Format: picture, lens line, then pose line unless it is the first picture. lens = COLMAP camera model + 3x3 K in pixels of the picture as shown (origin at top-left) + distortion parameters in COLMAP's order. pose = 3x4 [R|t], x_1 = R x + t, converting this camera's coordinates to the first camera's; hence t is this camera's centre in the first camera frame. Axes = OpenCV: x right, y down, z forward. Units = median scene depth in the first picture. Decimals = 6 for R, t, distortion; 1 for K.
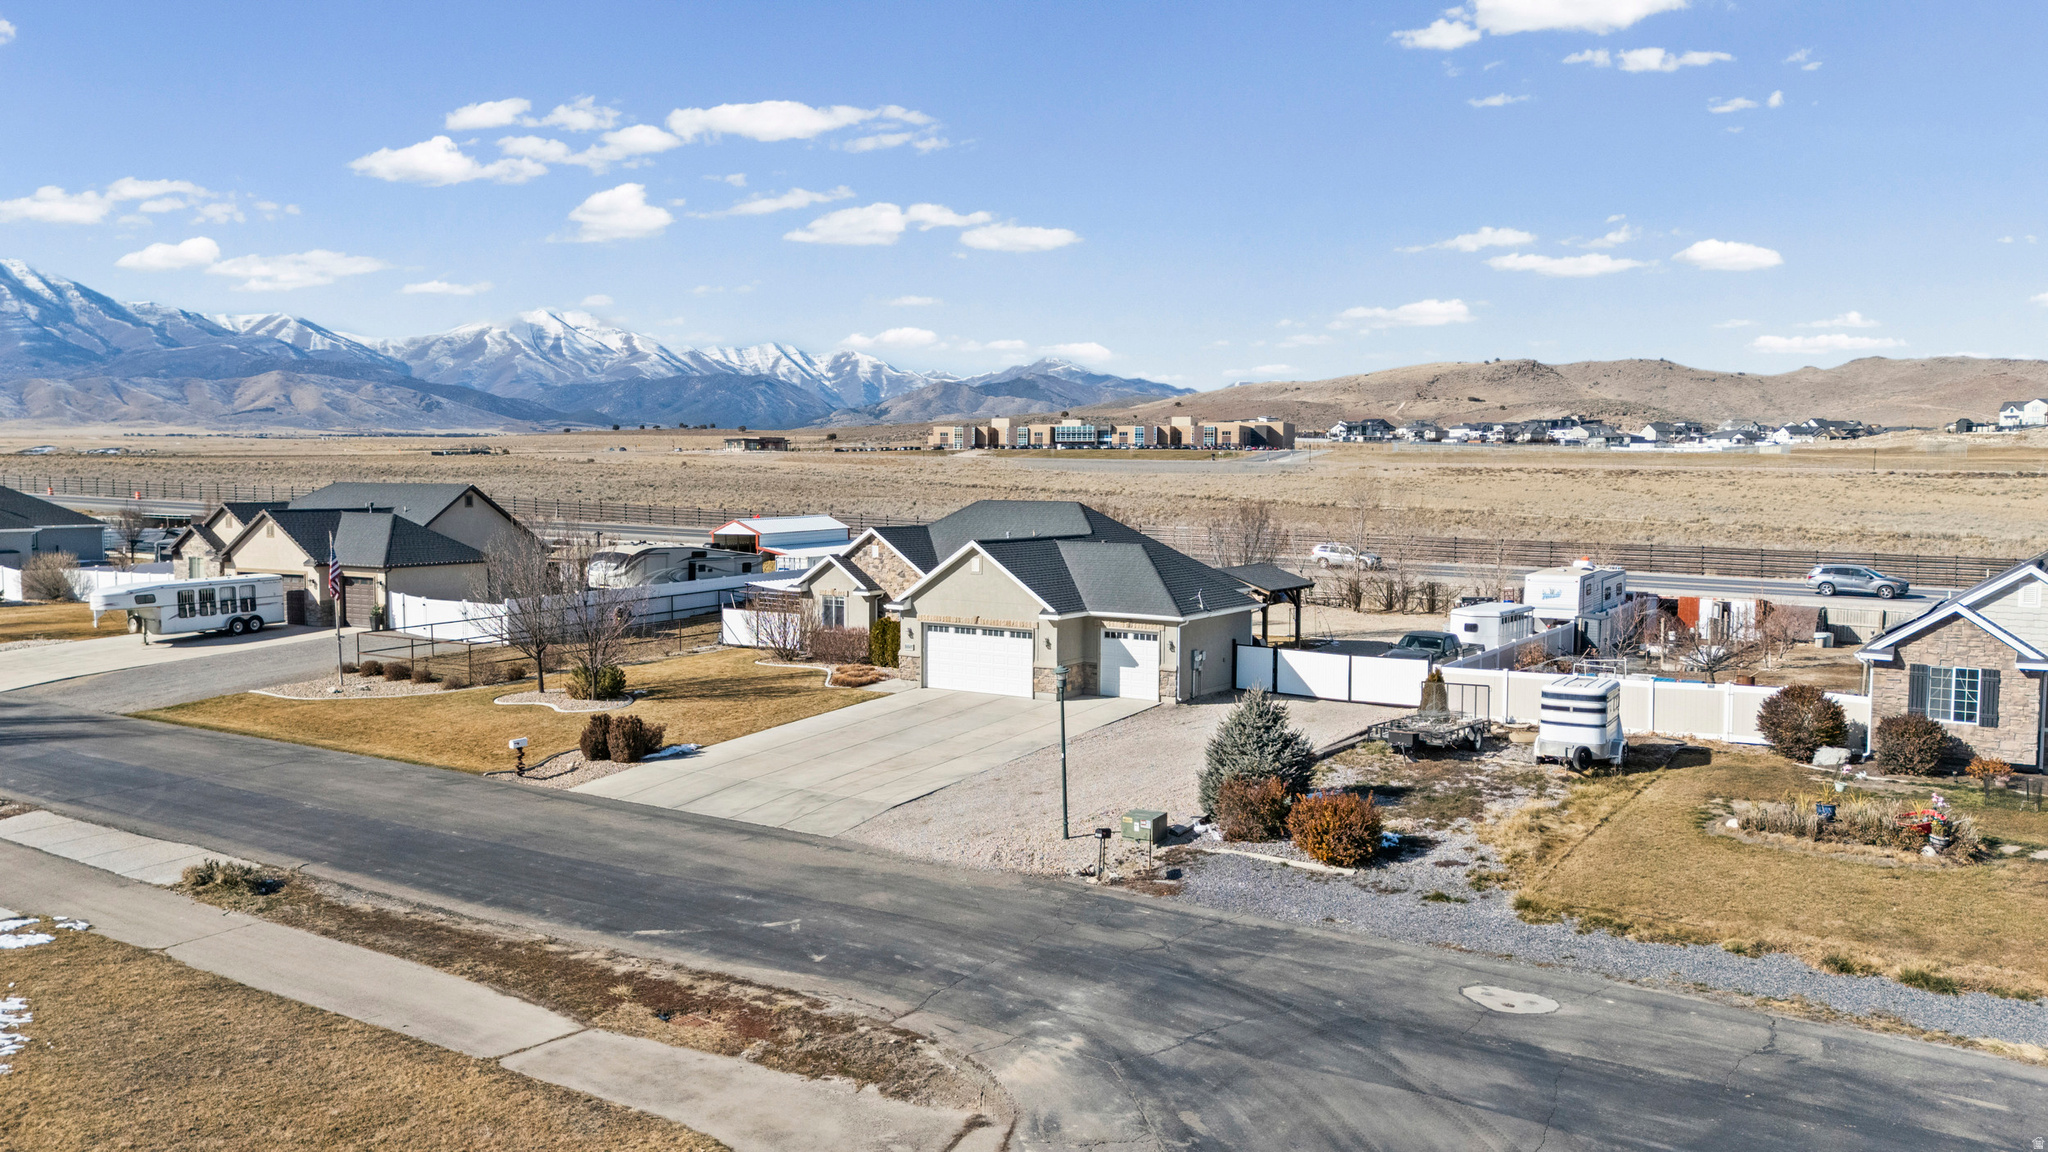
lens RADIAL K [[1524.9, 0, 1013.4], [0, 1524.9, 567.7], [0, 0, 1]] dist [0.046214, -0.019894]
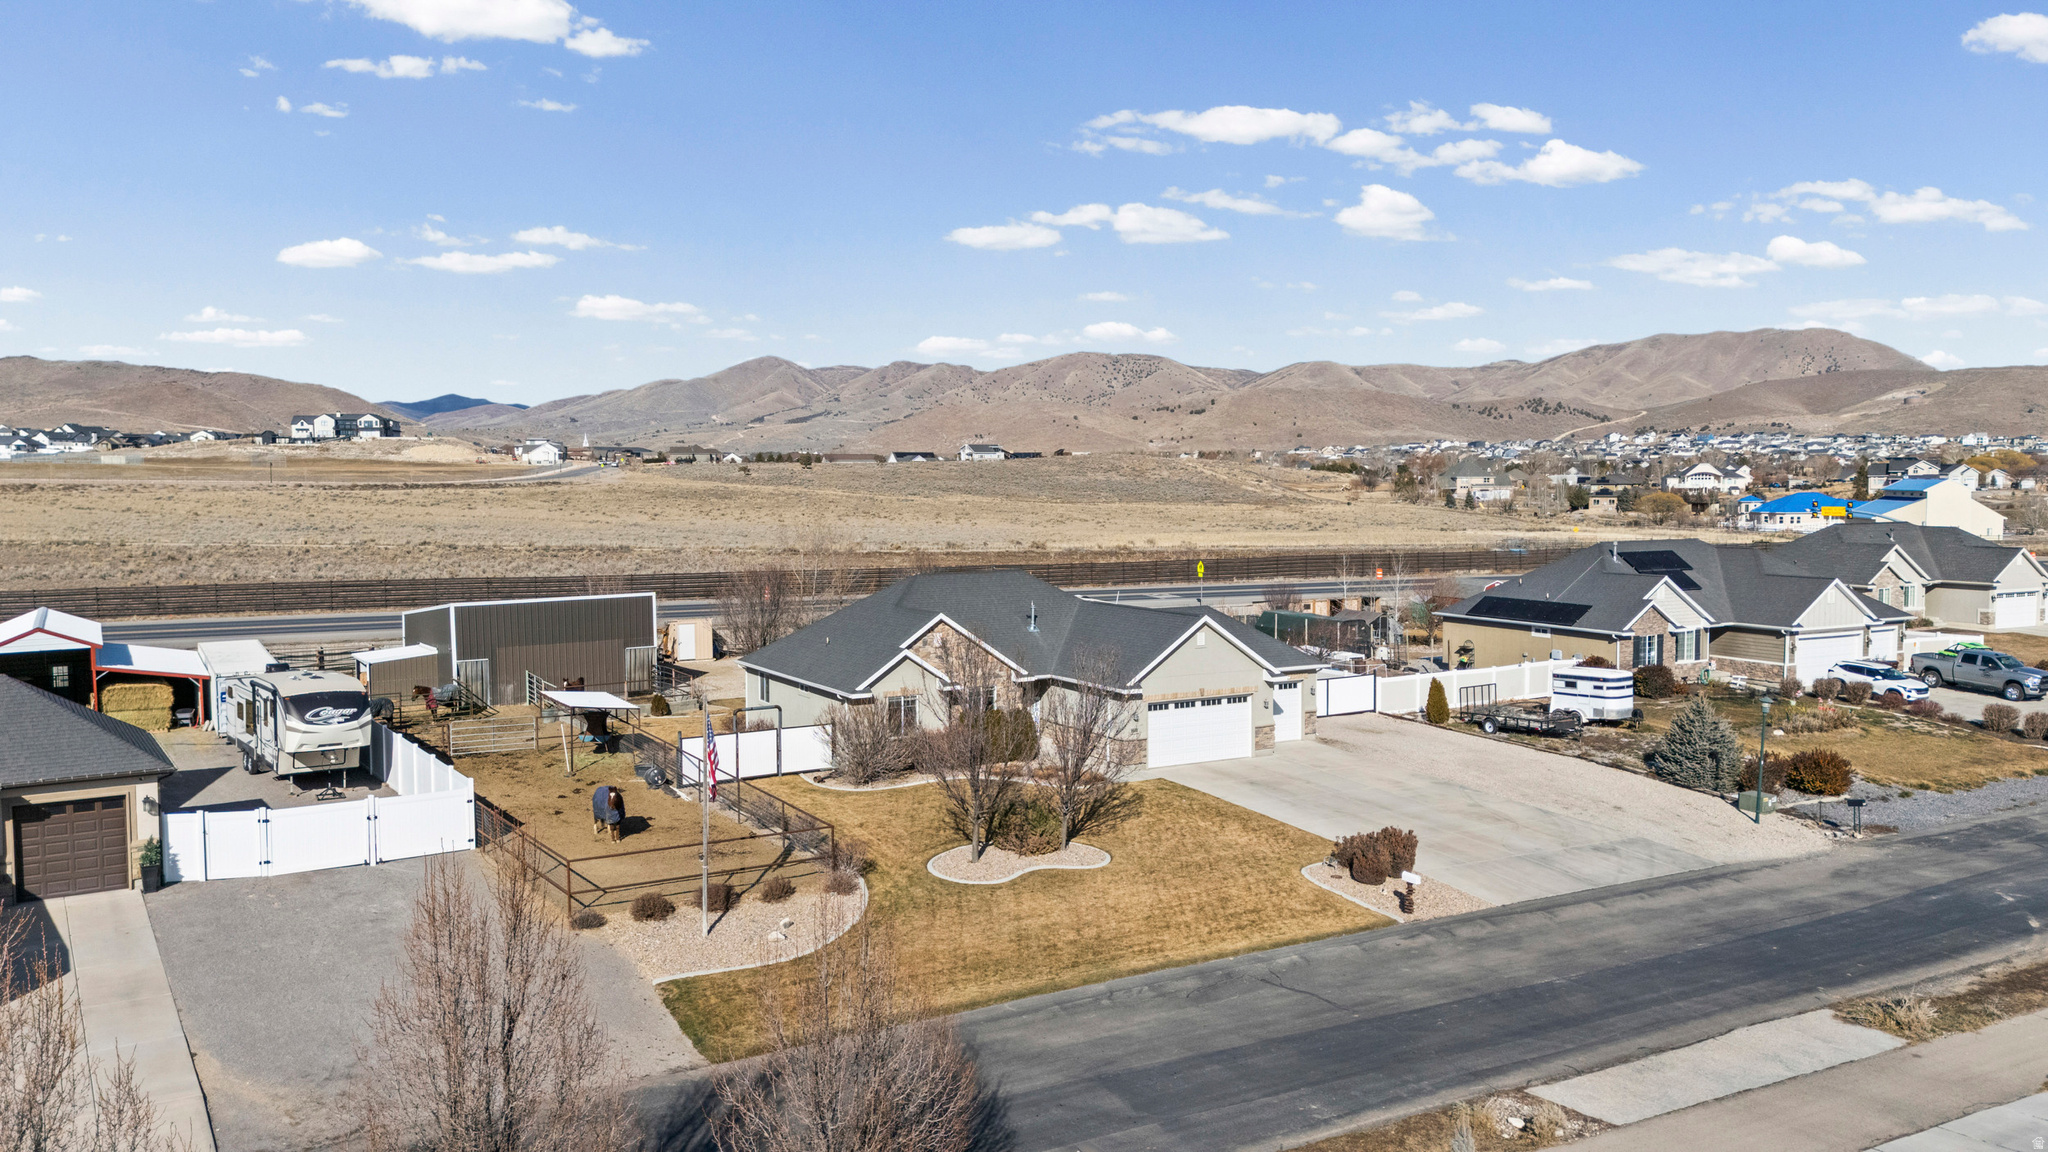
lens RADIAL K [[1524.9, 0, 1036.9], [0, 1524.9, 565.5], [0, 0, 1]] dist [0.046214, -0.019894]
pose [[0.452233, -0.060664, 0.889834, -0.110450], [0.063404, 0.997347, 0.035770, -0.010637], [-0.889643, 0.040243, 0.454880, 0.070186]]
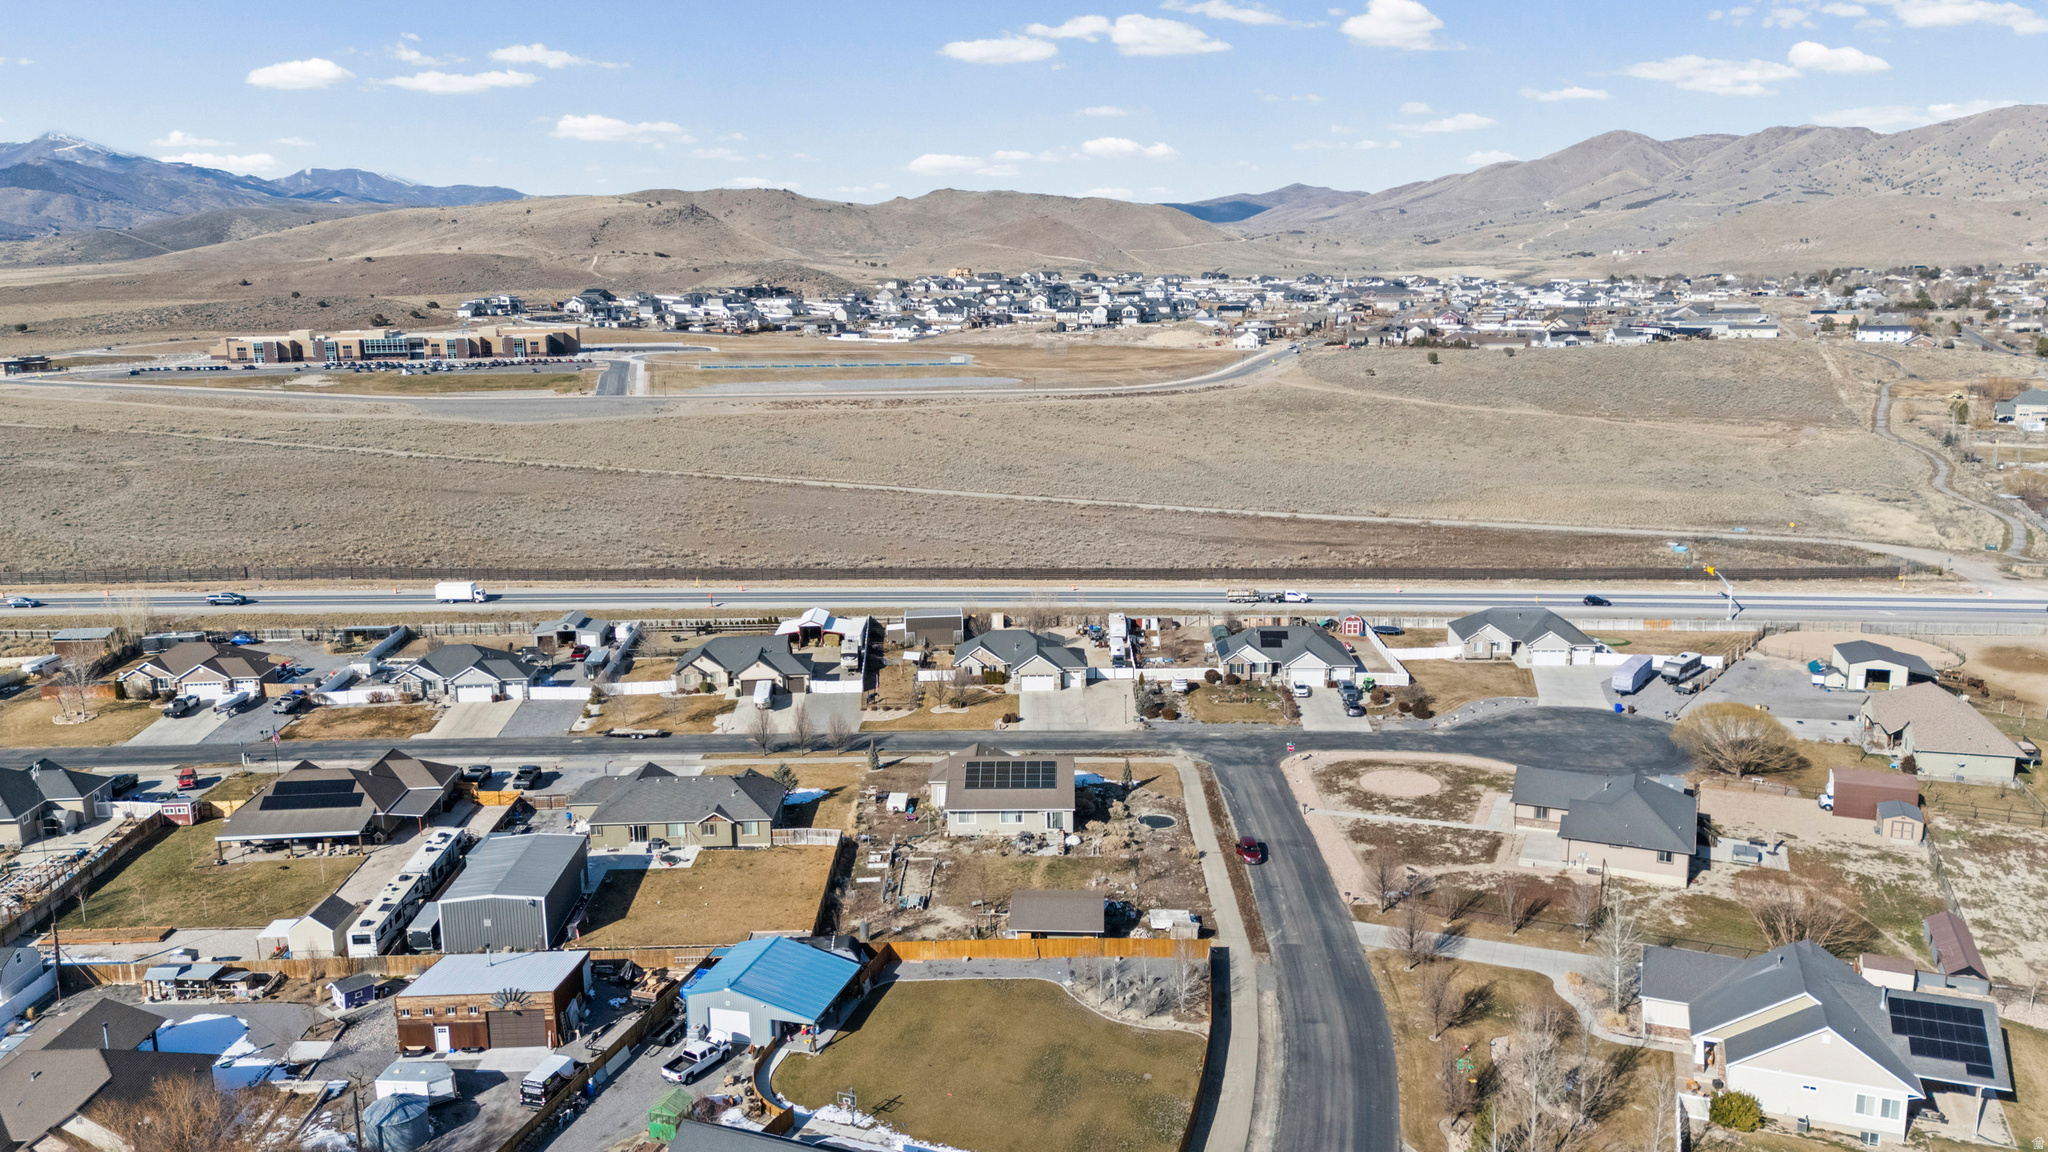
lens RADIAL K [[1524.9, 0, 1025.2], [0, 1524.9, 581.2], [0, 0, 1]] dist [0.046214, -0.019894]
pose [[0.844341, -0.126474, 0.520665, -0.238973], [0.053807, 0.986844, 0.152456, -0.092917], [-0.533097, -0.100710, 0.840039, -0.265424]]
